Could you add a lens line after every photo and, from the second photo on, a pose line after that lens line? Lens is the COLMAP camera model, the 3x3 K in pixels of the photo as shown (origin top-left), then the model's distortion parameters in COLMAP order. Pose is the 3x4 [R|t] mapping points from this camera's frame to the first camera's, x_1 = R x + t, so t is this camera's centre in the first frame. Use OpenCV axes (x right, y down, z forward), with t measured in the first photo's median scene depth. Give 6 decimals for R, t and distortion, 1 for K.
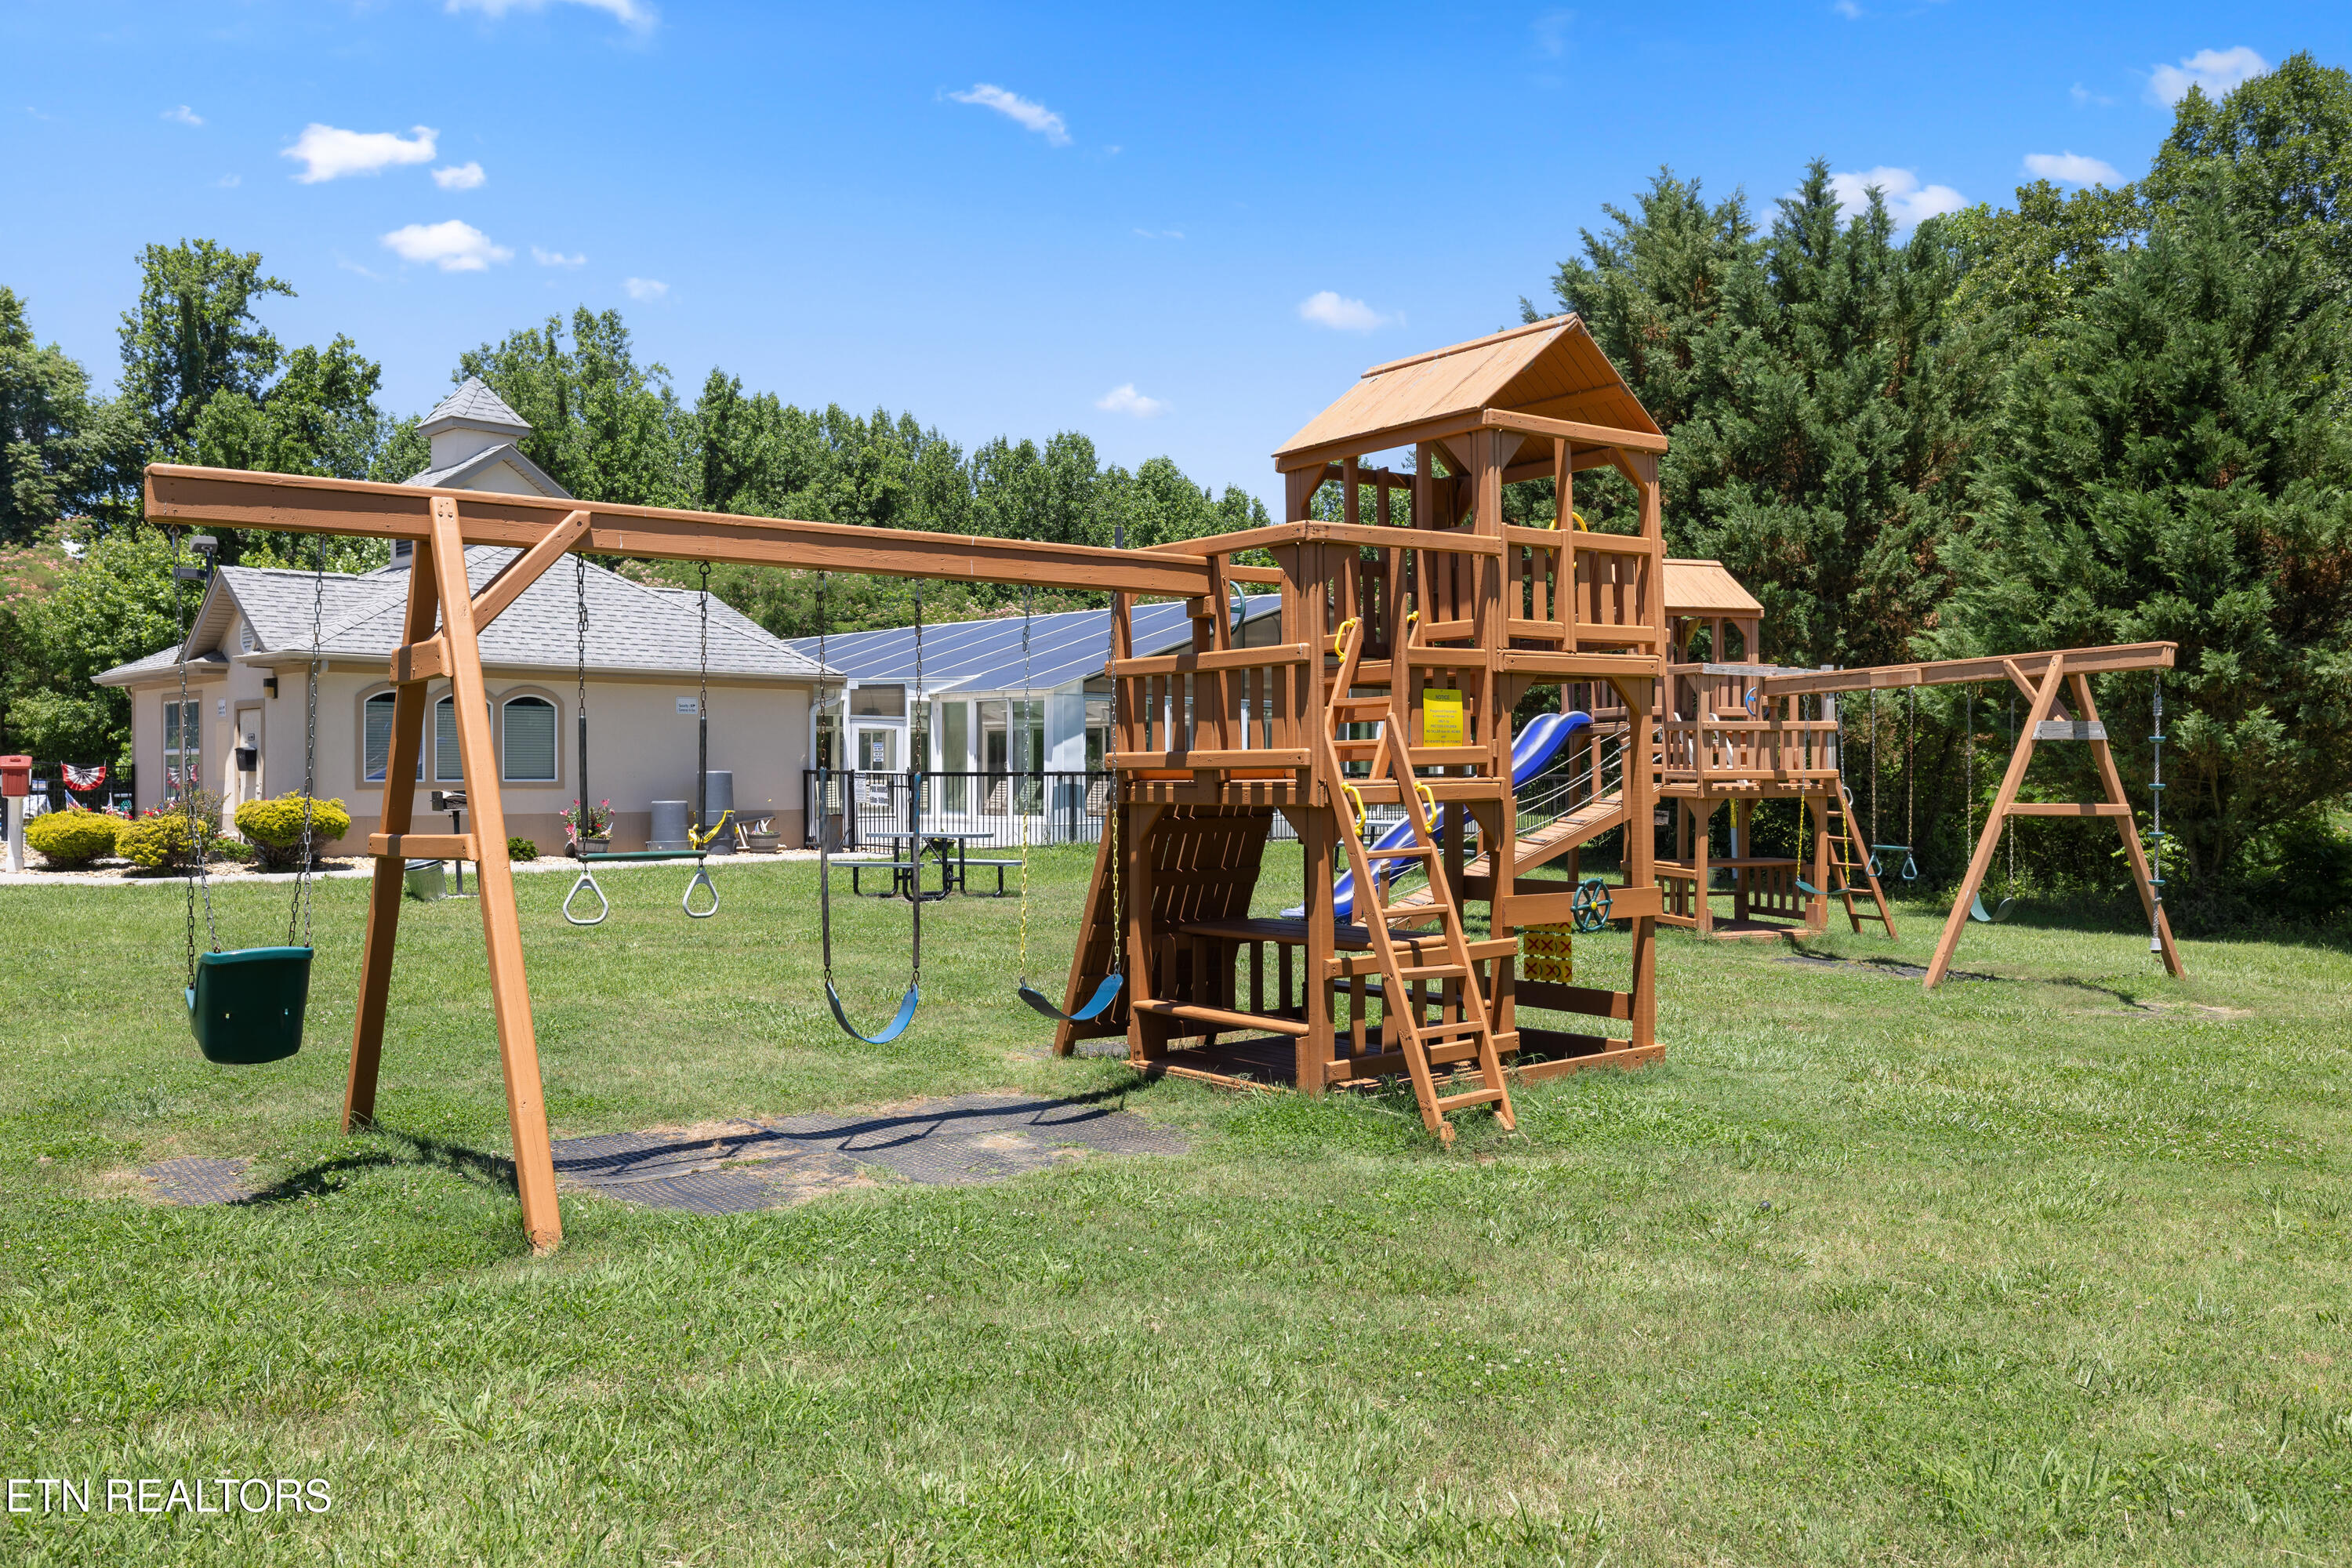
lens RADIAL K [[1880.6, 0, 1176.0], [0, 1880.6, 783.7], [0, 0, 1]] dist [-0.003238, -0.004915]
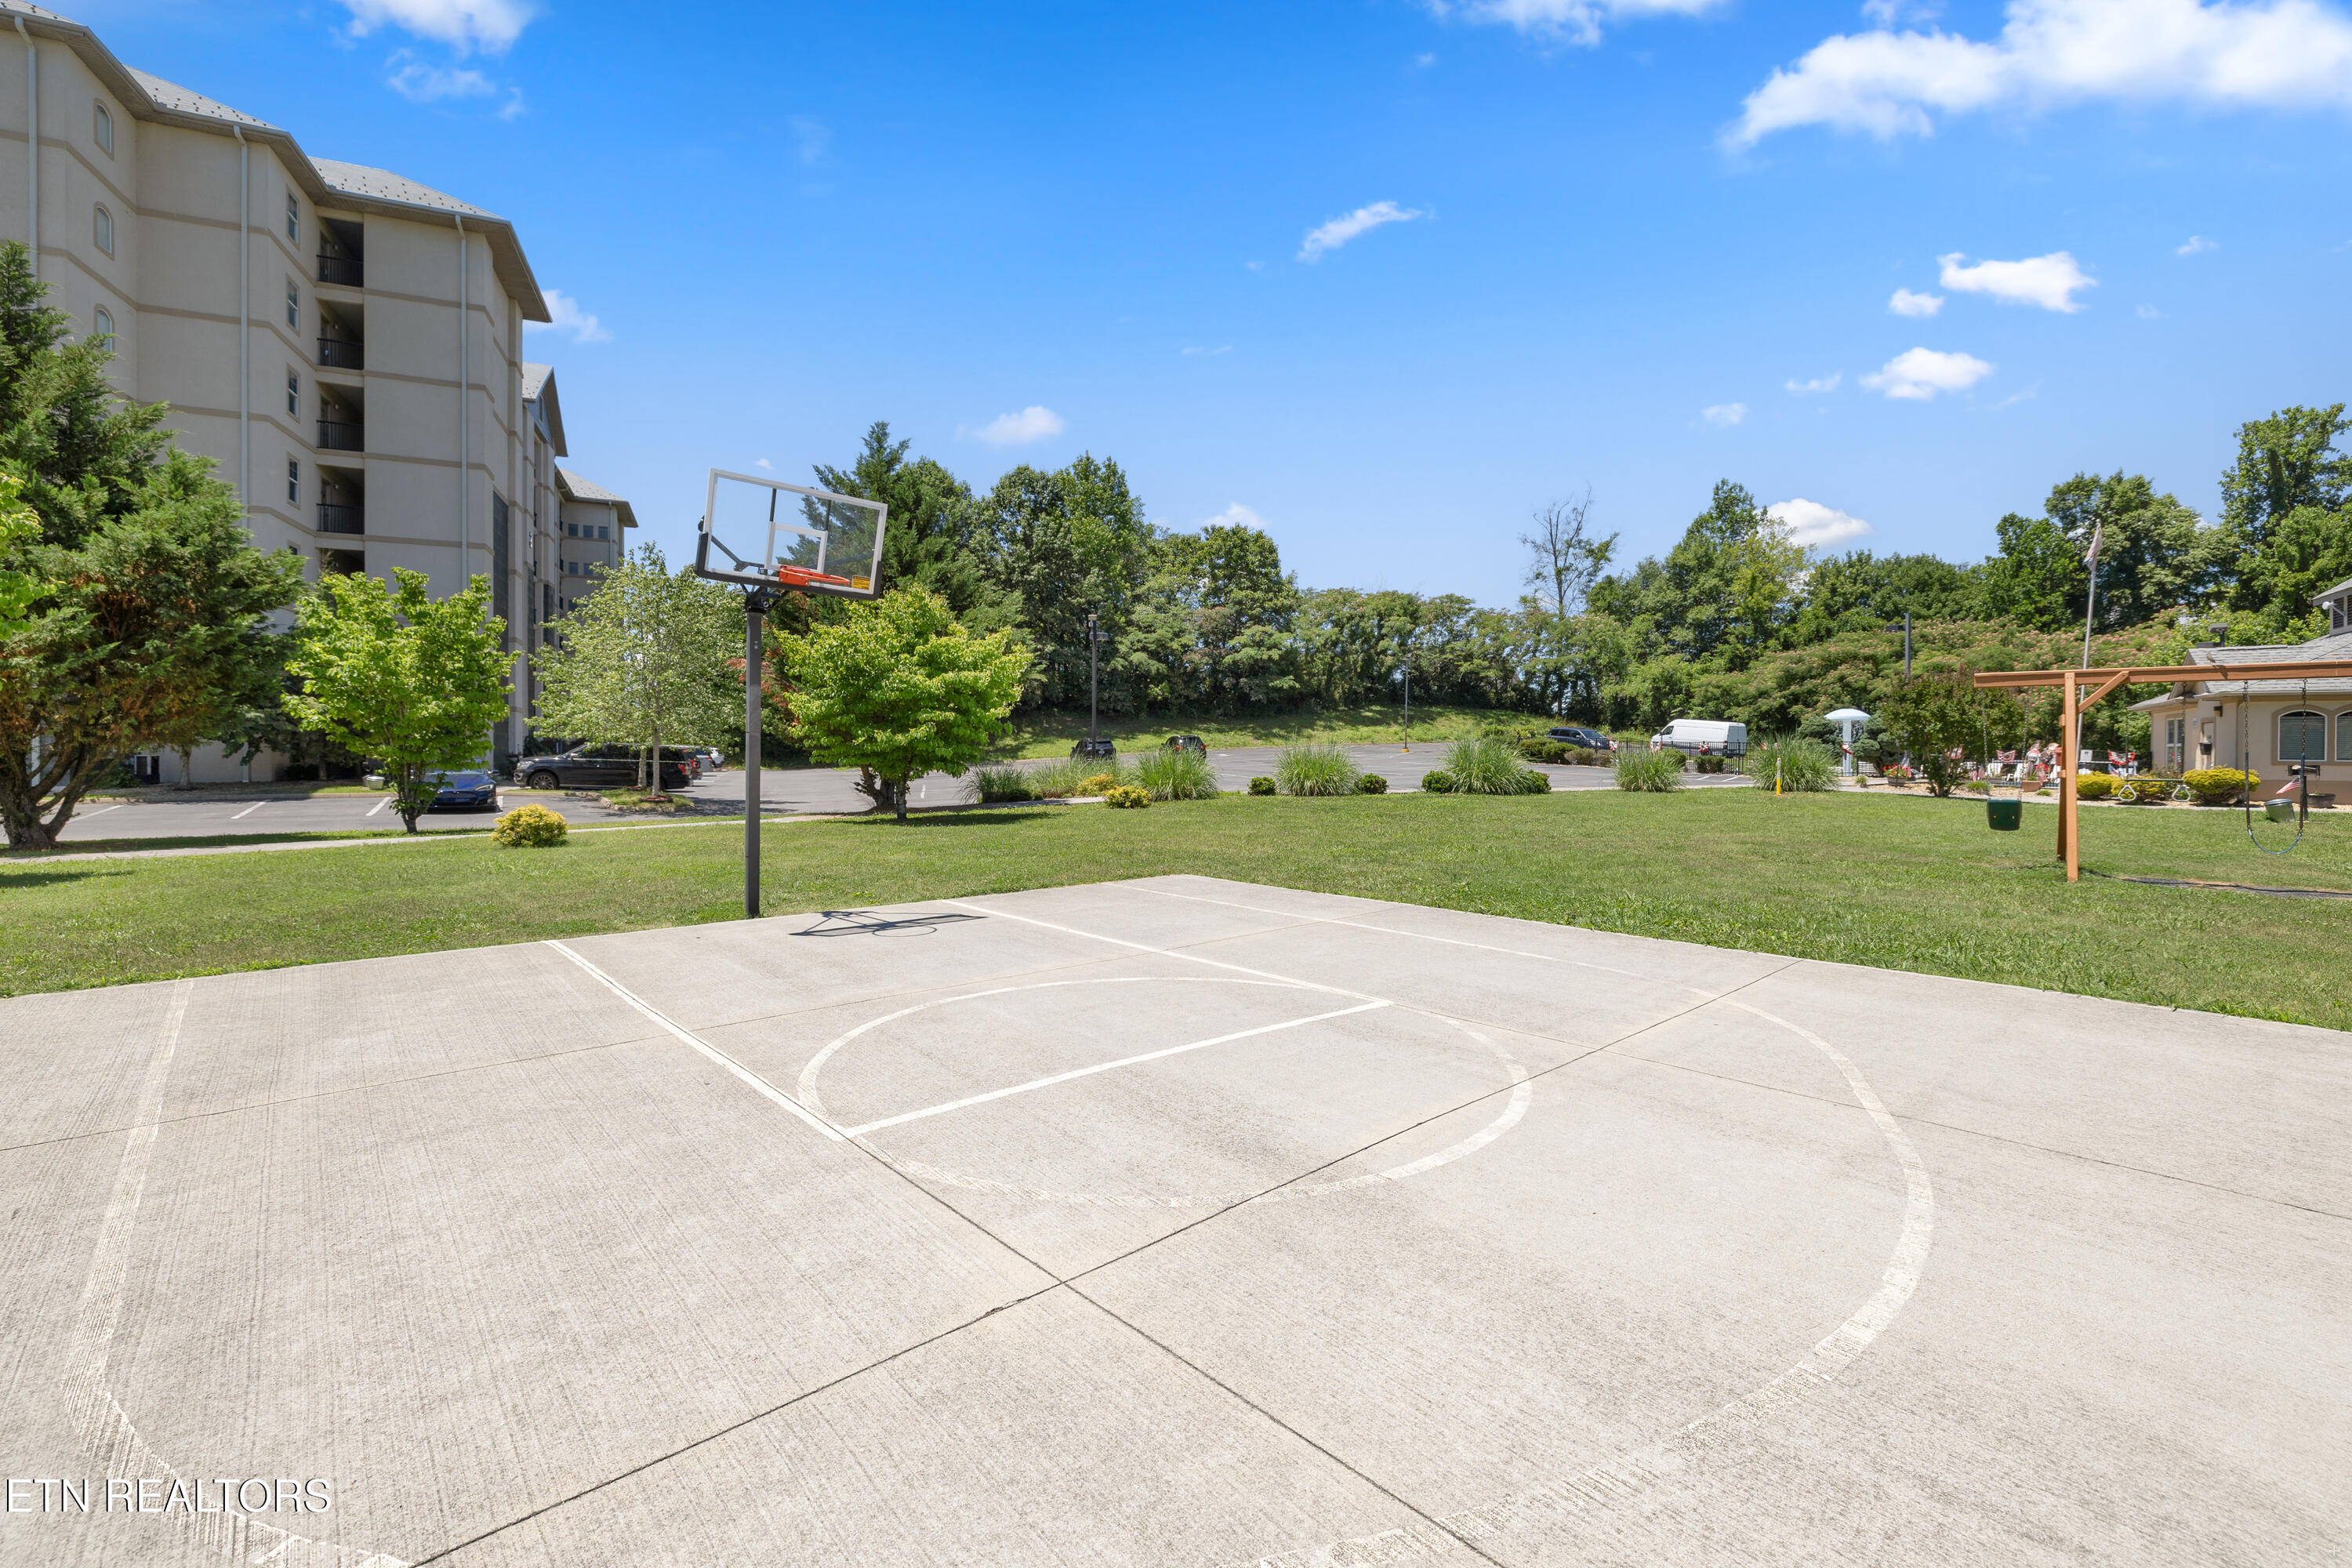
lens RADIAL K [[1035.5, 0, 1191.3], [0, 1035.5, 762.2], [0, 0, 1]] dist [0.001119, 0.001617]
pose [[0.251962, 0.005244, -0.967723, 0.085057], [-0.006646, 0.999971, 0.003689, 0.001174], [0.967714, 0.005502, 0.251990, -0.085125]]
